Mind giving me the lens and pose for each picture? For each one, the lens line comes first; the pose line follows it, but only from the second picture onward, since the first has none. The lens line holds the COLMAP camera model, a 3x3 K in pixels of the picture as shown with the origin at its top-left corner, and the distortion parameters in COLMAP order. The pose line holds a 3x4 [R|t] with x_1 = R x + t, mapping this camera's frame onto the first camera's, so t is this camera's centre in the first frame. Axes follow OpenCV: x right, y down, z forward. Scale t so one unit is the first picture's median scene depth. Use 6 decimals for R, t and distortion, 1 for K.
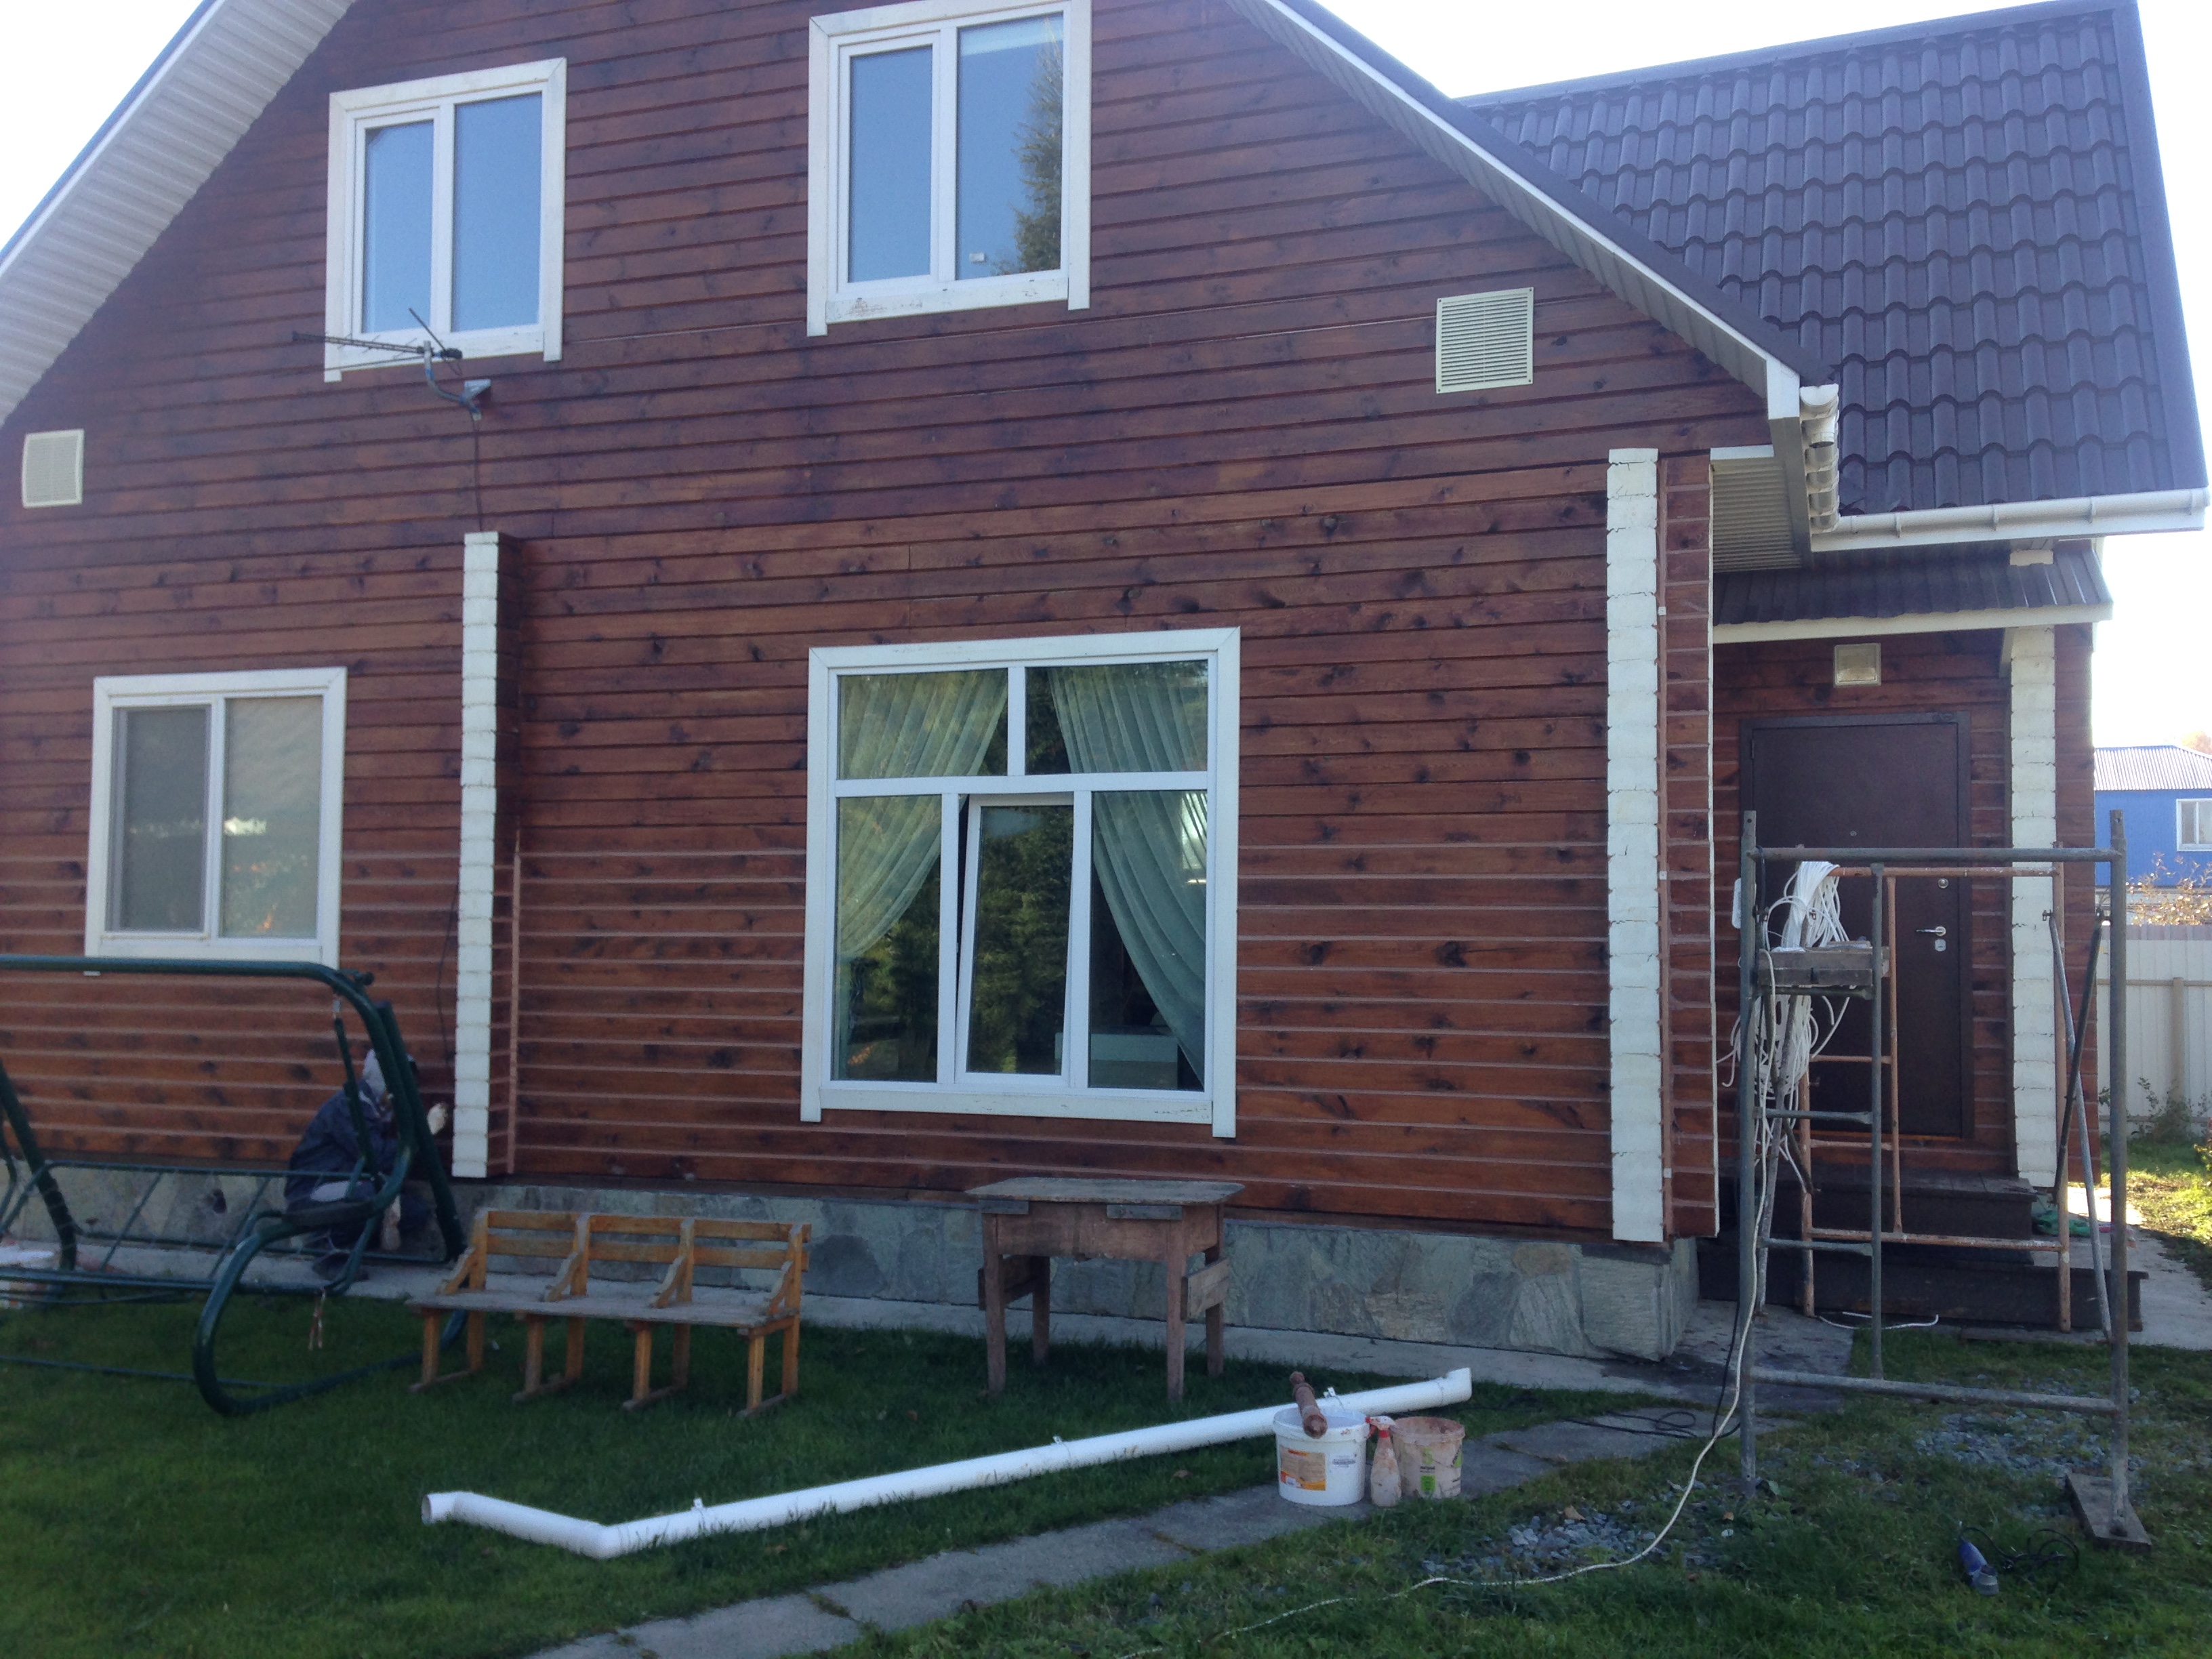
lens RADIAL K [[2000.5, 0, 1141.2], [0, 2000.5, 833.6], [0, 0, 1]] dist [0.196530, -0.294965]
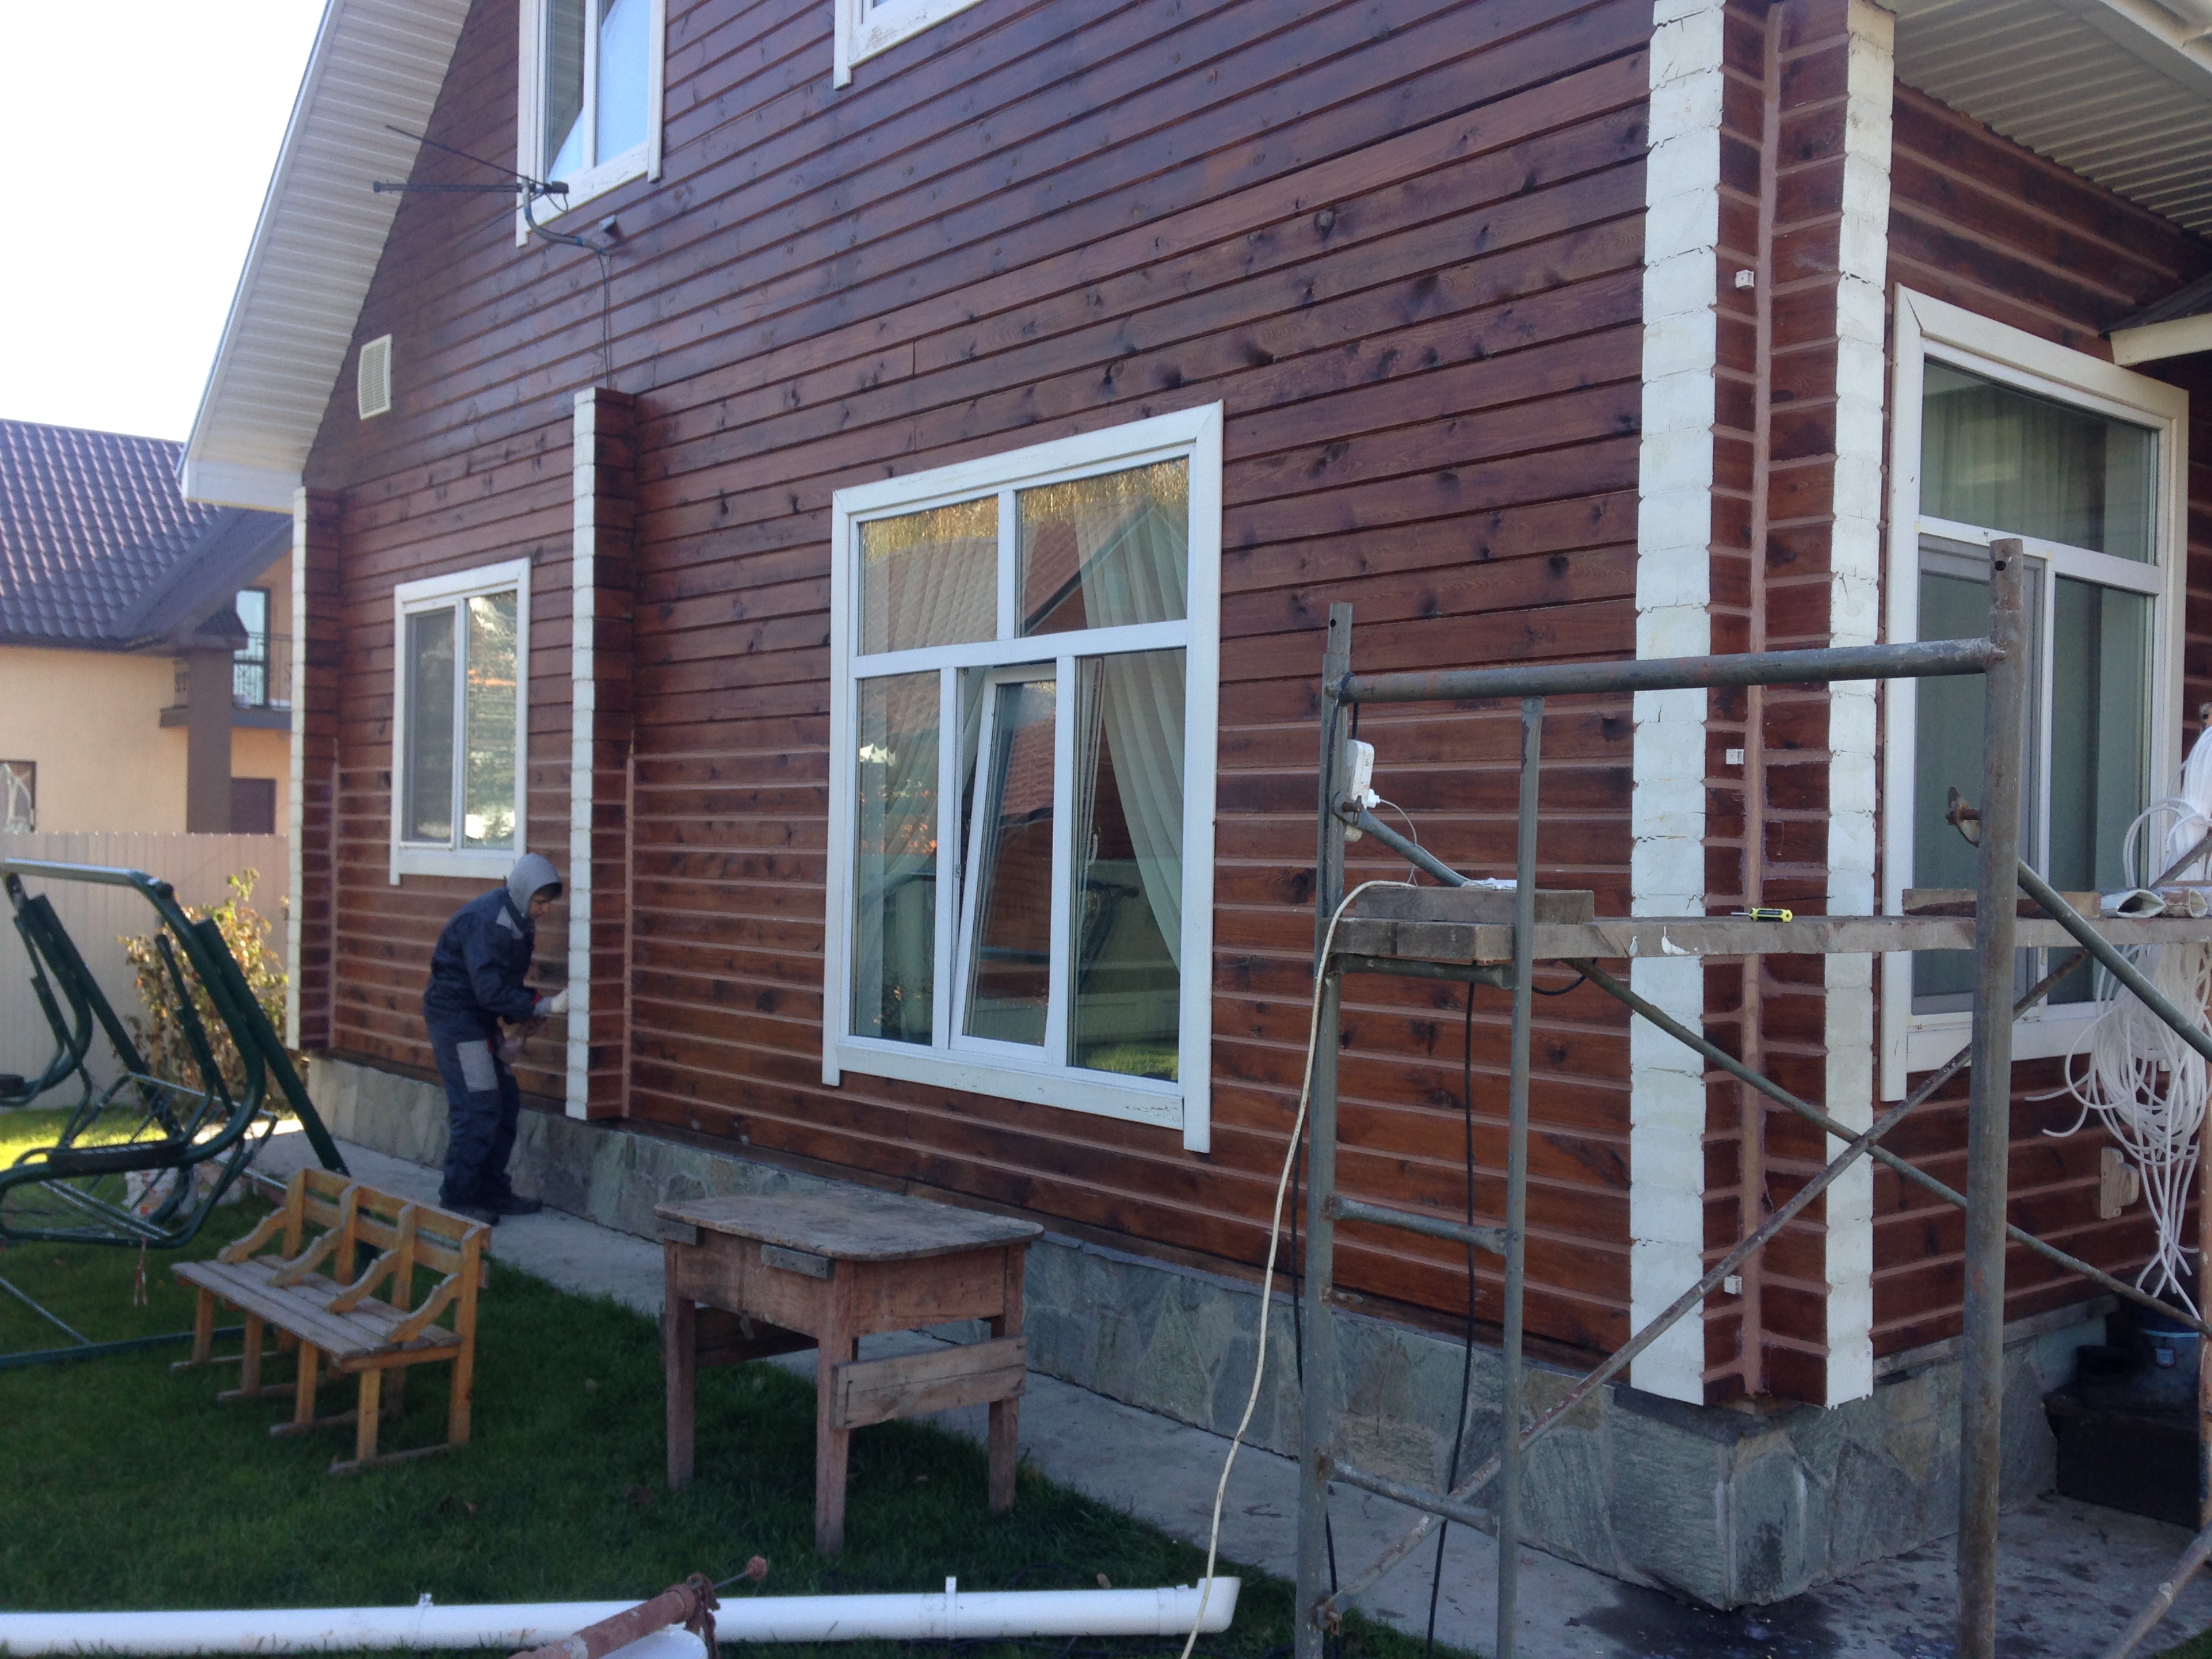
lens RADIAL K [[2011.1, 0, 1133.8], [0, 2011.1, 840.8], [0, 0, 1]] dist [0.196620, -0.333457]
pose [[0.868113, 0.008408, -0.496296, 0.345212], [0.009535, 0.999390, 0.033610, 0.020353], [0.496275, -0.033909, 0.867503, 0.371819]]
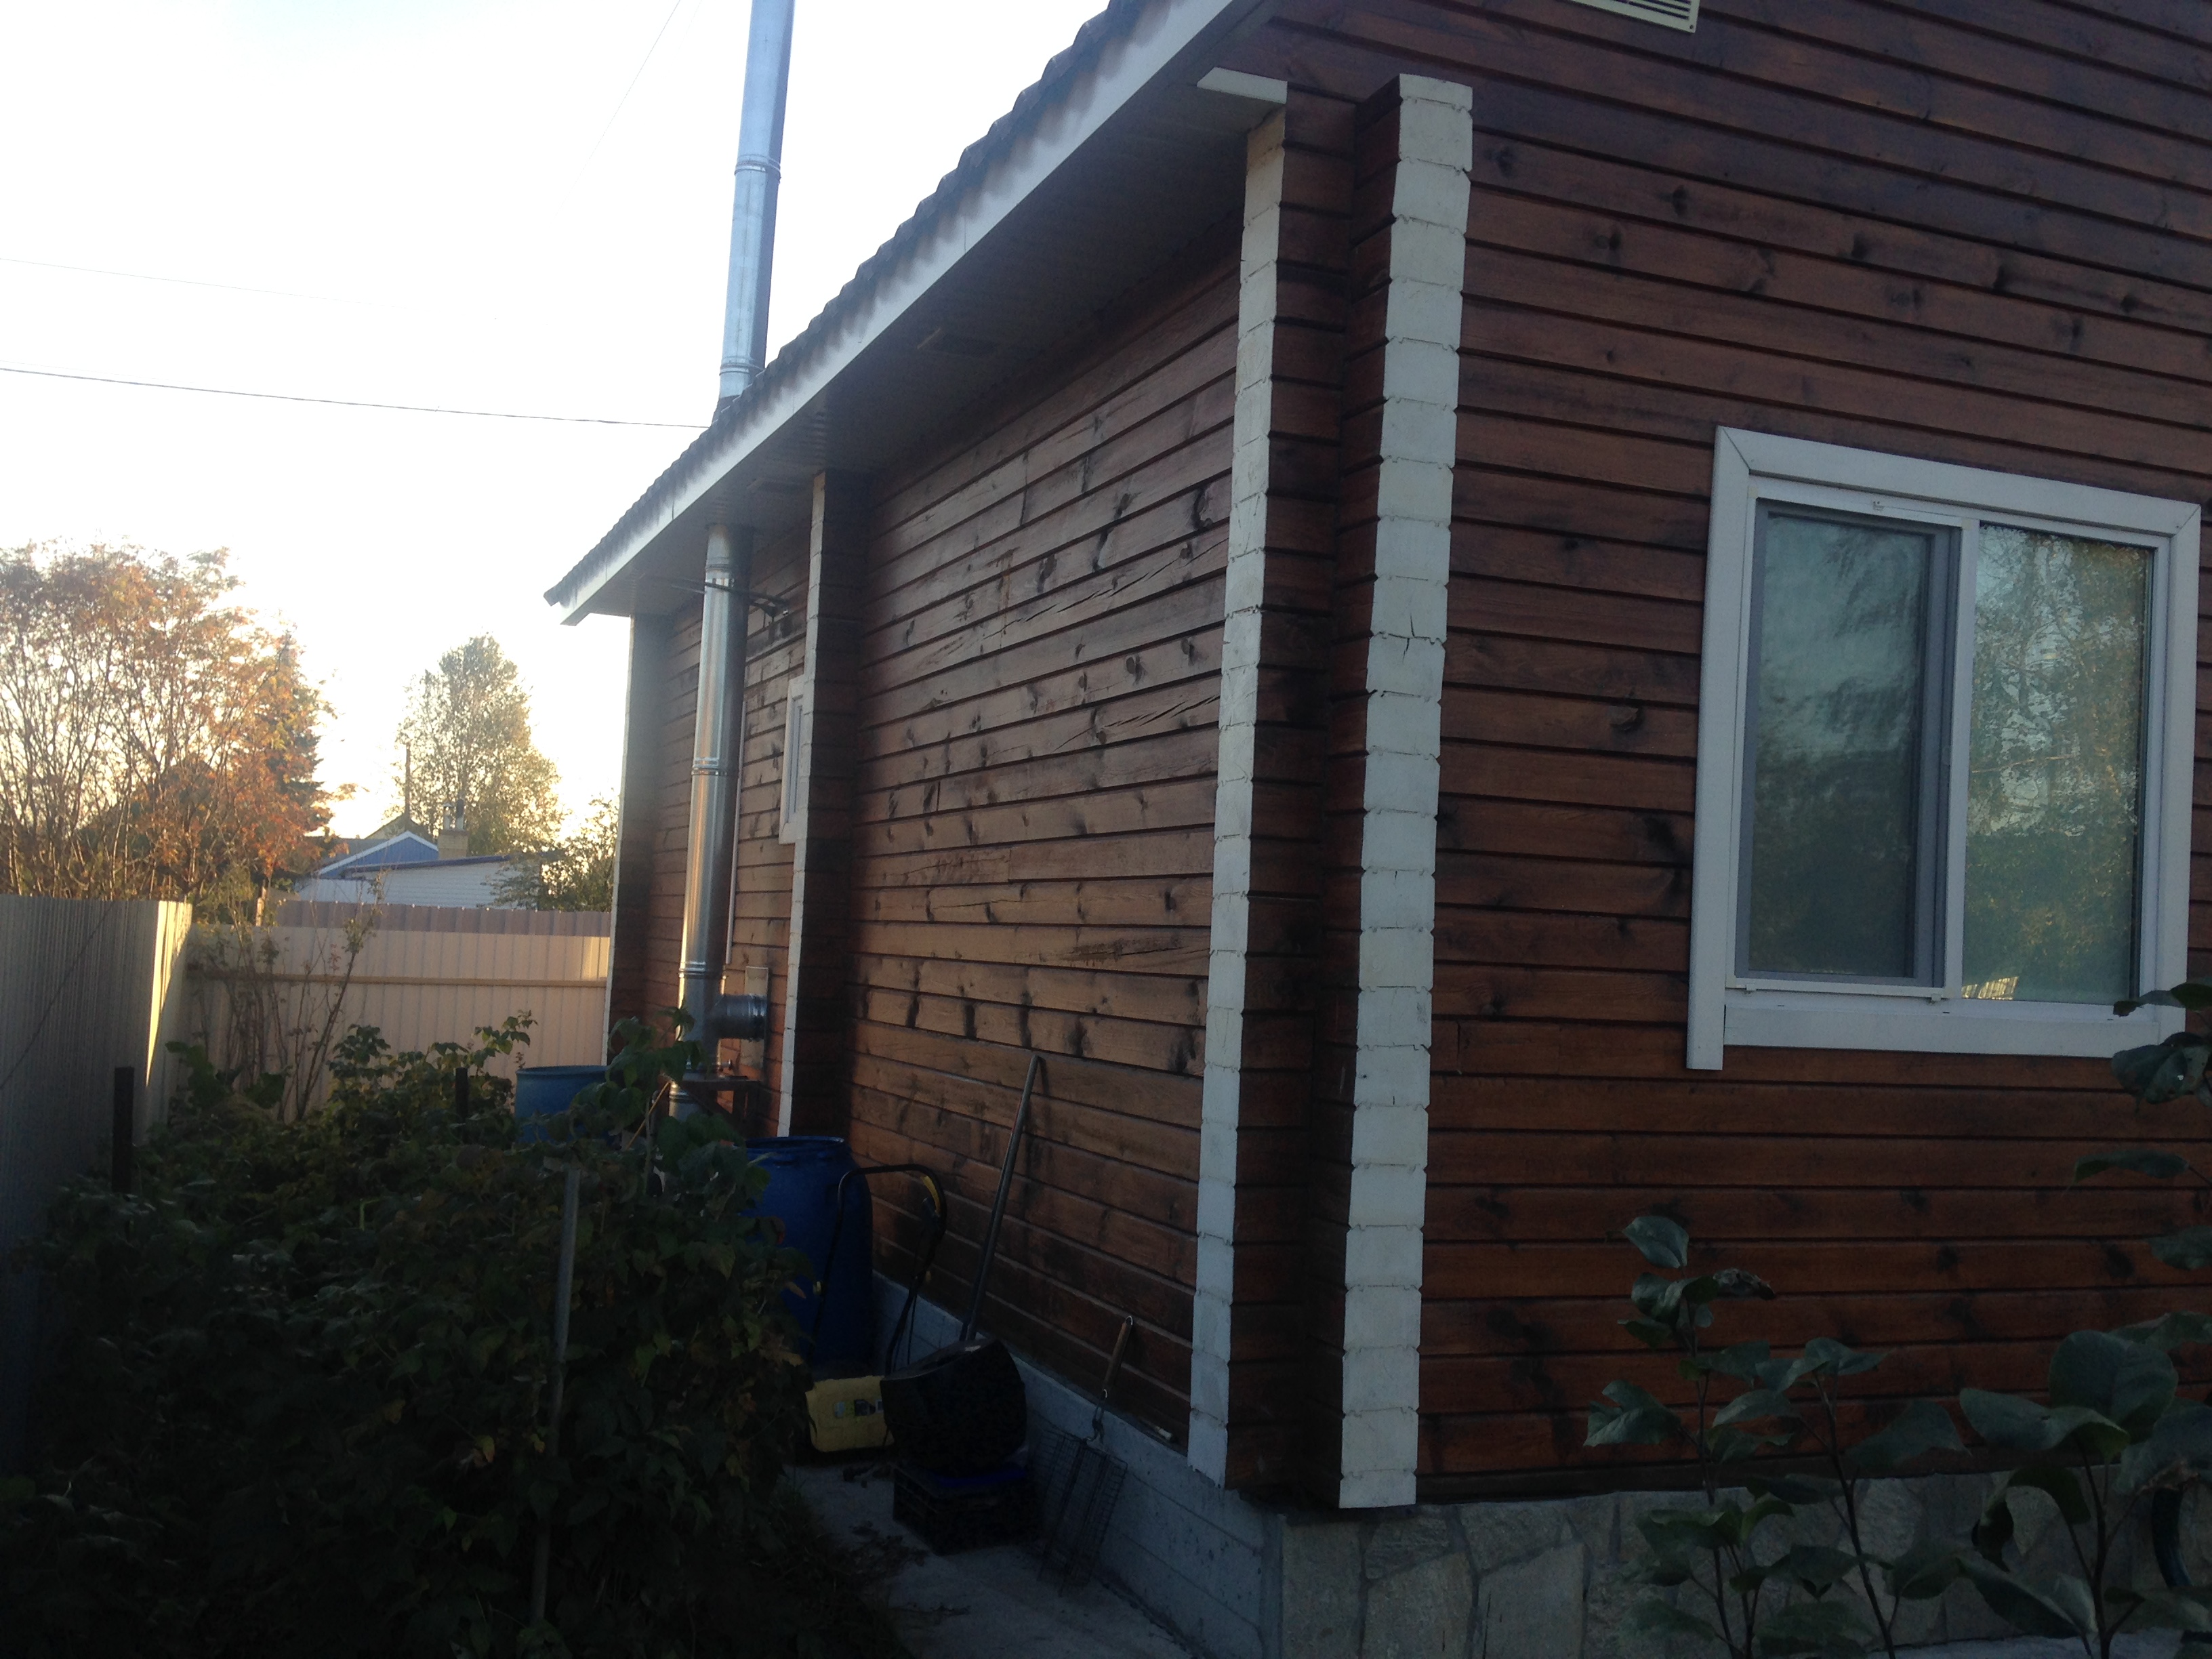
lens RADIAL K [[2000.5, 0, 1141.2], [0, 2000.5, 833.6], [0, 0, 1]] dist [0.196530, -0.294965]
pose [[0.728339, 0.061261, 0.682474, -1.075478], [-0.076628, 0.997030, -0.007719, 0.034306], [-0.680919, -0.046675, 0.730870, 0.886404]]
